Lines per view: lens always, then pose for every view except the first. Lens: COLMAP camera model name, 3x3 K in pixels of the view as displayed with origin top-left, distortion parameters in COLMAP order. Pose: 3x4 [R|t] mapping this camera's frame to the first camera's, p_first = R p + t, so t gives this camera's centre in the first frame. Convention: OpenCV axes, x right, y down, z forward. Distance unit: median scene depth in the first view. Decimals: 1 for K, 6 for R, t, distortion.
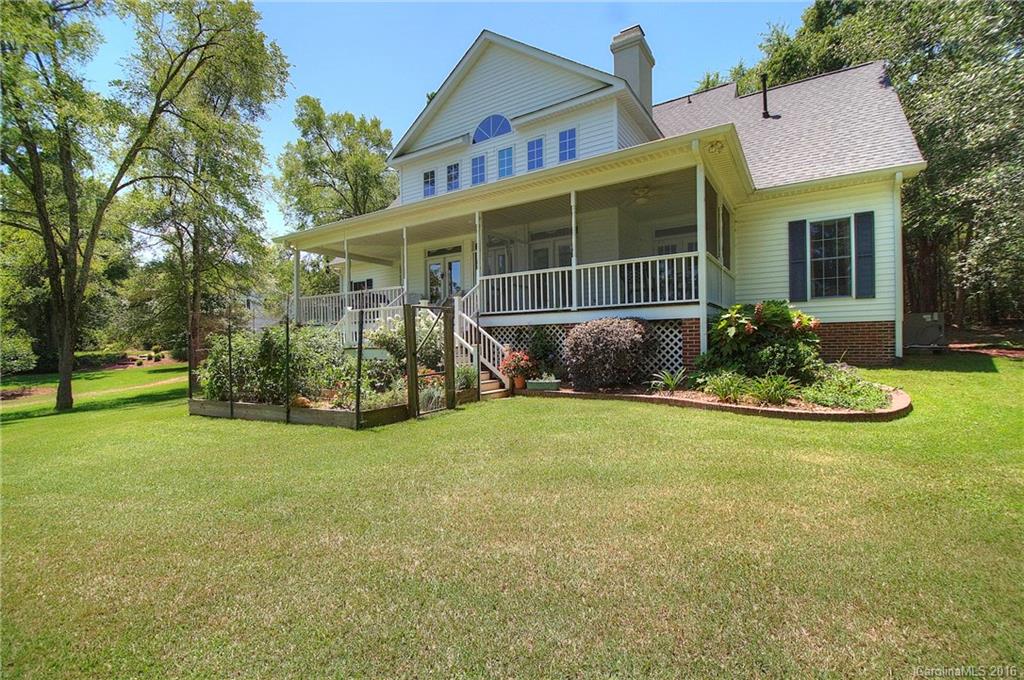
lens RADIAL K [[449.6, 0, 520.2], [0, 449.6, 343.8], [0, 0, 1]] dist [-0.025918, -0.000286]
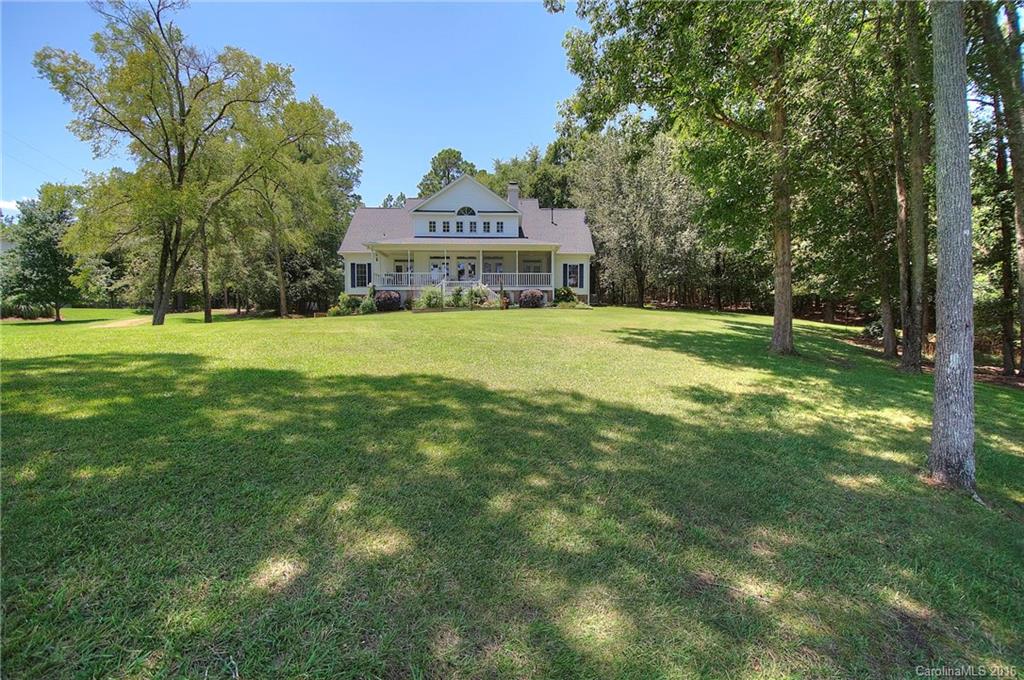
lens RADIAL K [[449.6, 0, 520.2], [0, 449.6, 343.8], [0, 0, 1]] dist [-0.025918, -0.000286]
pose [[0.819205, -0.001176, 0.573500, -1.321551], [-0.014491, 0.999636, 0.022749, 0.208370], [-0.573318, -0.026947, 0.818890, -1.317501]]
